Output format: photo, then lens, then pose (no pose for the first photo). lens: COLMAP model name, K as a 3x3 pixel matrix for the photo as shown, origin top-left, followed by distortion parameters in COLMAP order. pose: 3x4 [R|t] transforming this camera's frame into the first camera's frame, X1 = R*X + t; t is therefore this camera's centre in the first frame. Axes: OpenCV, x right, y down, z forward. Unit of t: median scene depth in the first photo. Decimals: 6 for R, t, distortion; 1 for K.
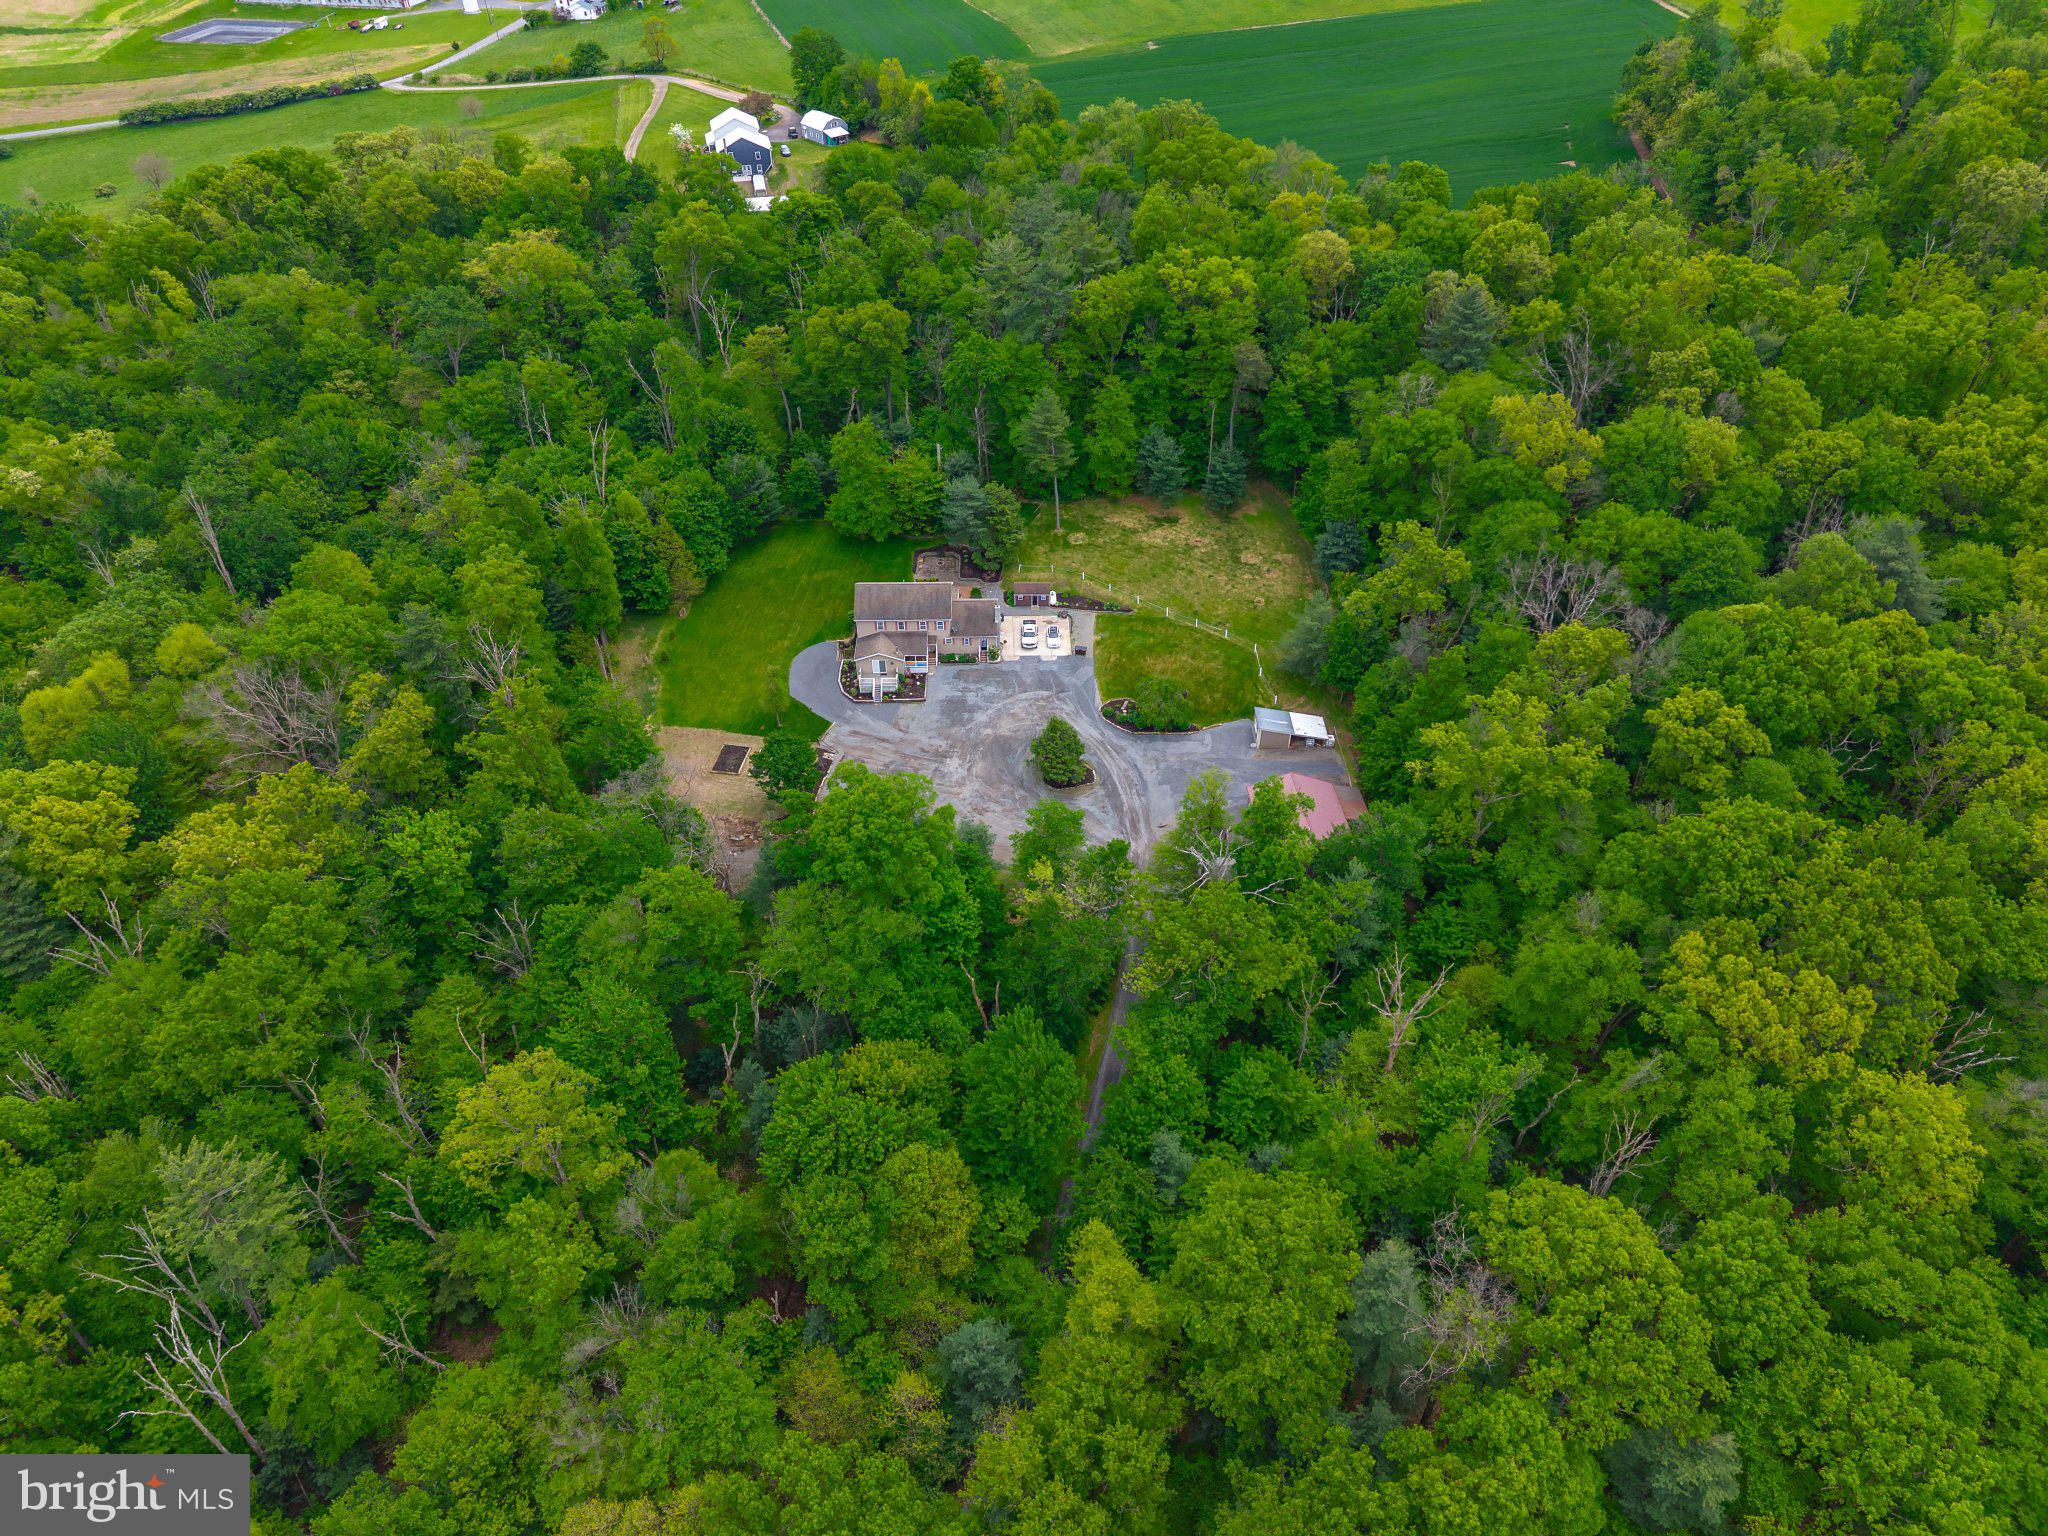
lens RADIAL K [[1374.3, 0, 1021.7], [0, 1374.3, 760.5], [0, 0, 1]] dist [0.023755, -0.021242]
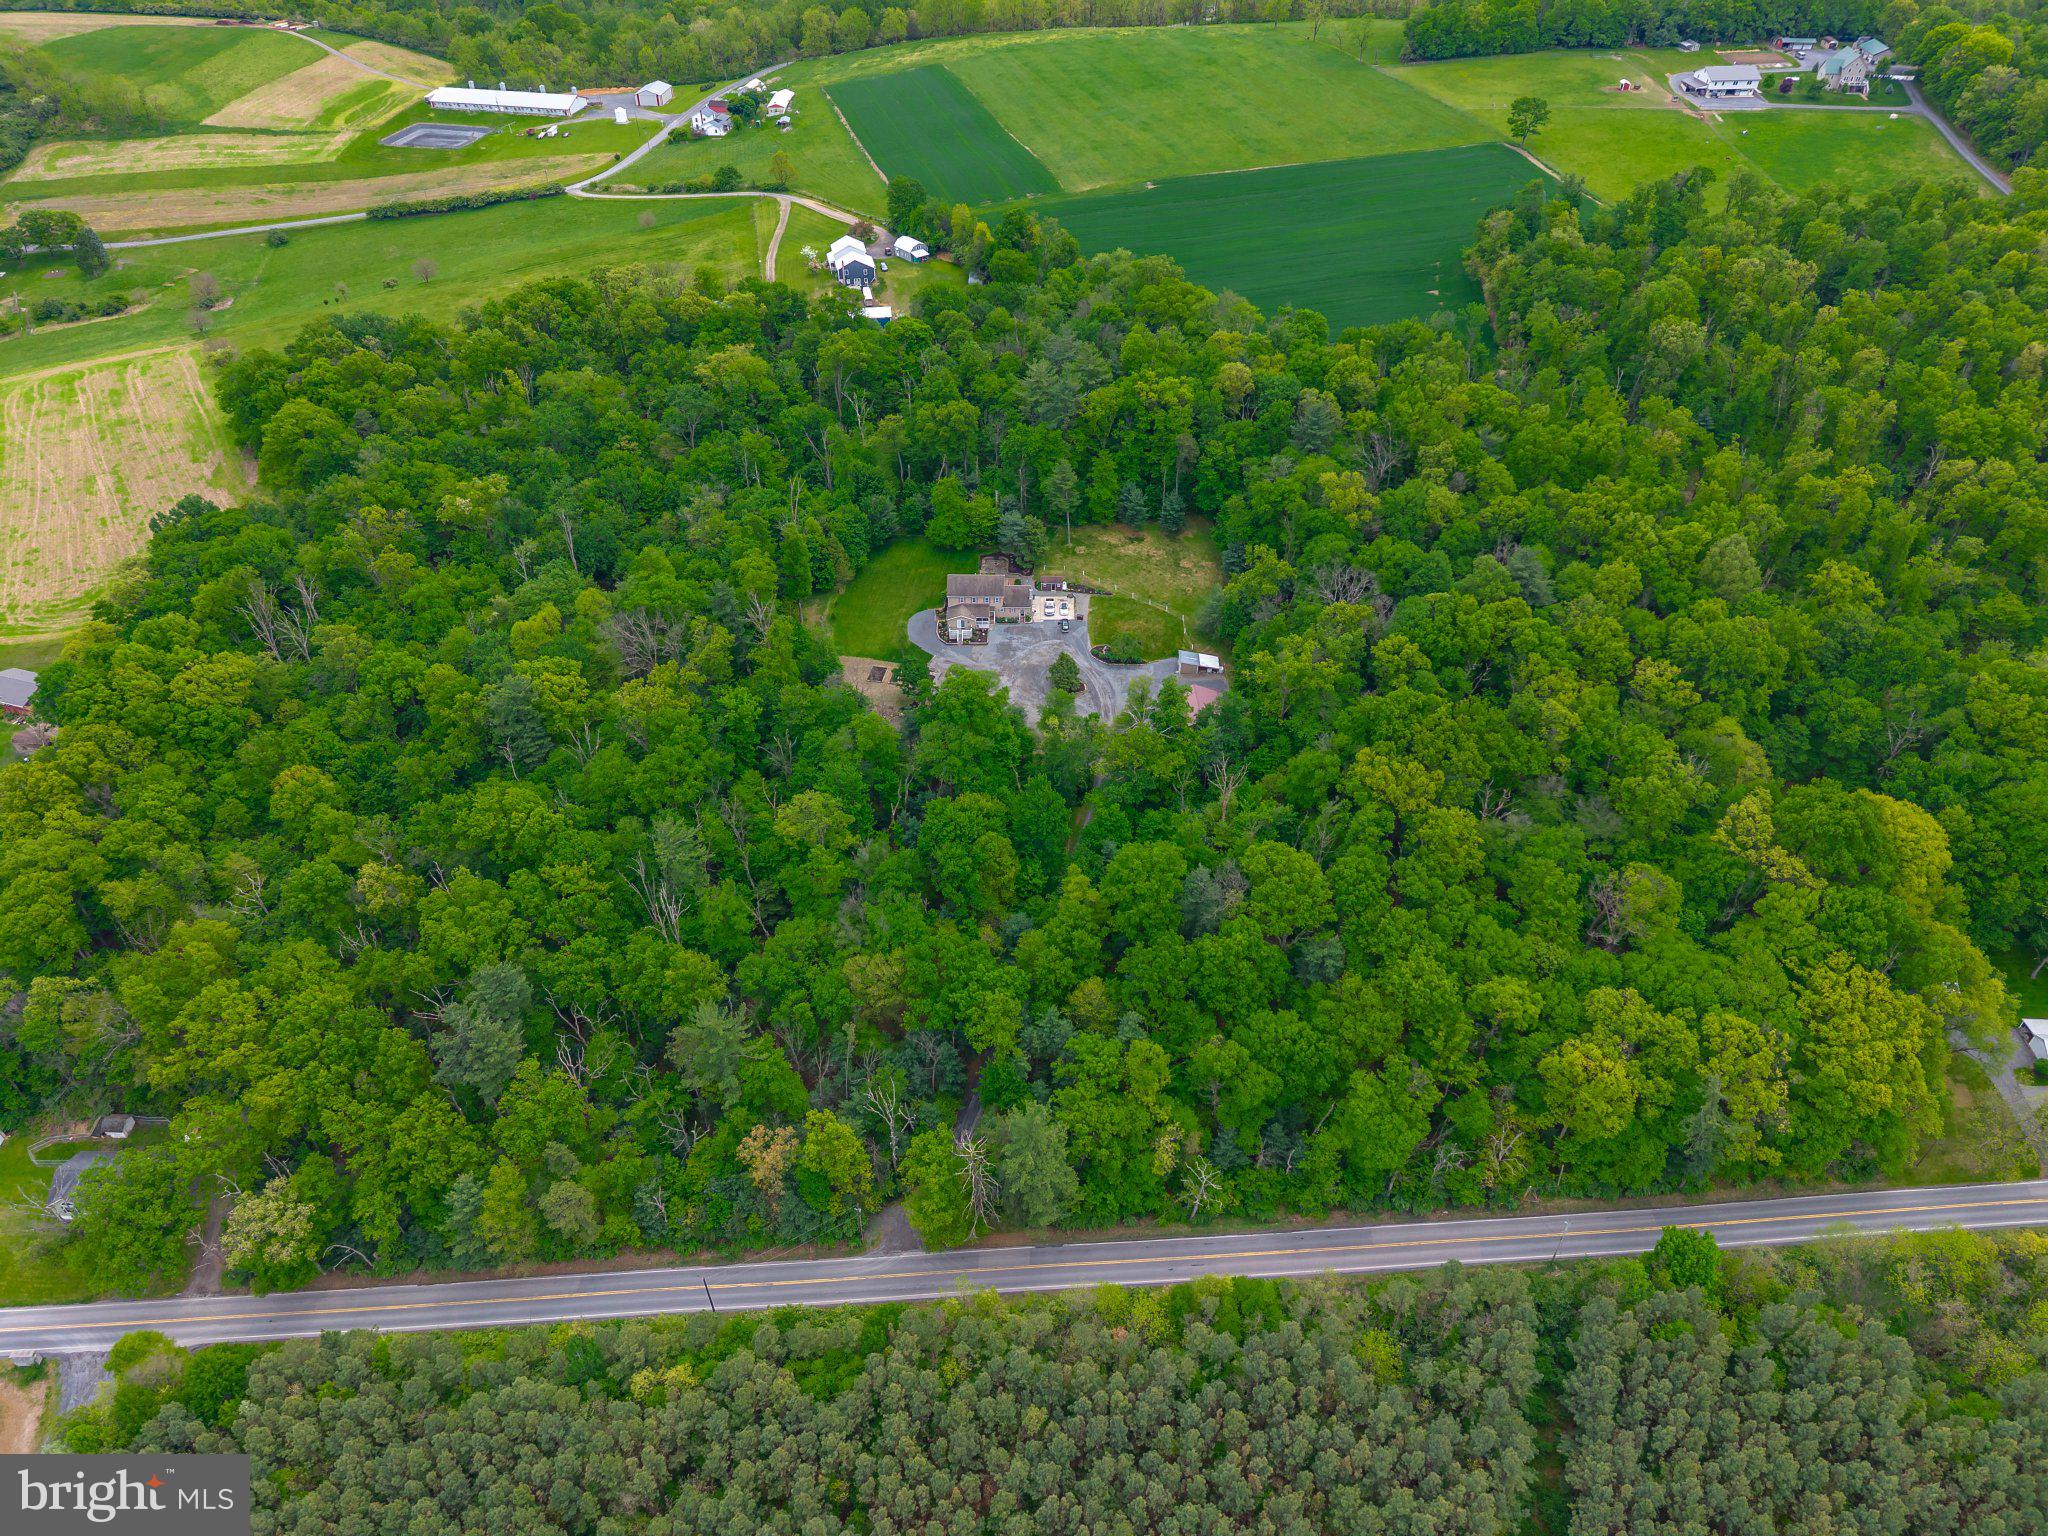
lens RADIAL K [[1413.4, 0, 1012.3], [0, 1413.4, 774.6], [0, 0, 1]] dist [0.066943, -0.099841]
pose [[0.999560, 0.021457, -0.020472, -0.000335], [-0.021390, 0.999765, 0.003456, 0.105433], [0.020541, -0.003017, 0.999784, -0.713055]]
